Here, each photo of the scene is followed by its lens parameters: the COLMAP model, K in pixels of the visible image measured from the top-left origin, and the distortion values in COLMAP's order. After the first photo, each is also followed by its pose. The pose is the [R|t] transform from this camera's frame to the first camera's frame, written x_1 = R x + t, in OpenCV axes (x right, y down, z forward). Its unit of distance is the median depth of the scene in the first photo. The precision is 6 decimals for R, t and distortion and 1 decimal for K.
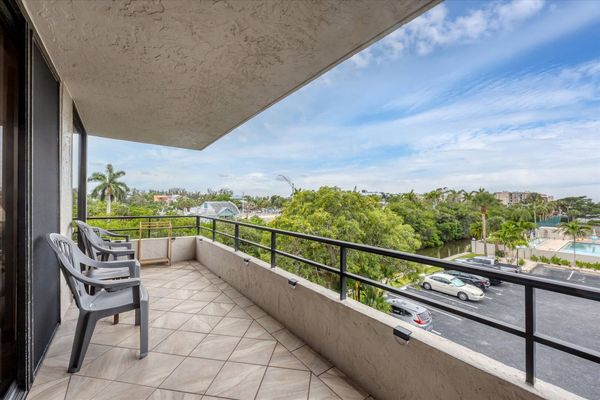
lens RADIAL K [[243.5, 0, 298.3], [0, 243.5, 198.5], [0, 0, 1]] dist [0.015847, -0.000084]
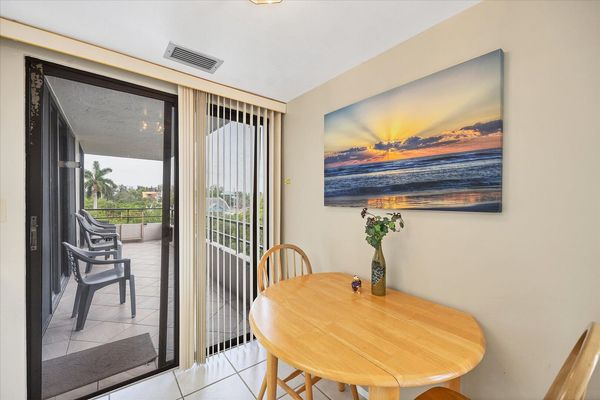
lens RADIAL K [[243.5, 0, 297.0], [0, 243.5, 198.0], [0, 0, 1]] dist [0.015847, -0.000084]
pose [[0.999528, -0.003980, 0.030459, 0.027609], [0.003528, 0.999883, 0.014893, -0.001037], [-0.030515, -0.014778, 0.999425, -0.038516]]
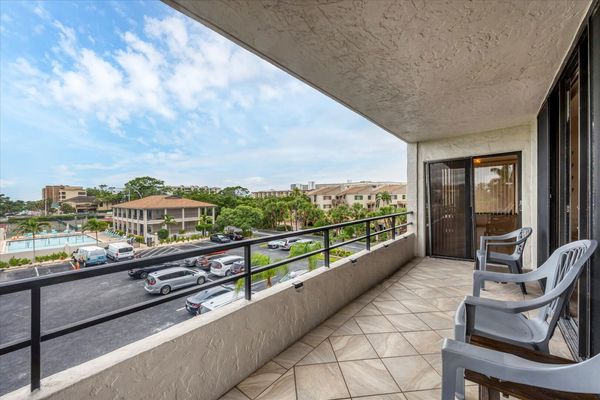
lens RADIAL K [[243.5, 0, 296.9], [0, 243.5, 198.1], [0, 0, 1]] dist [0.015847, -0.000084]
pose [[-0.246895, -0.005430, 0.969027, -0.174537], [0.000715, 0.999983, 0.005786, 0.001569], [-0.969042, 0.002122, -0.246887, 0.235933]]
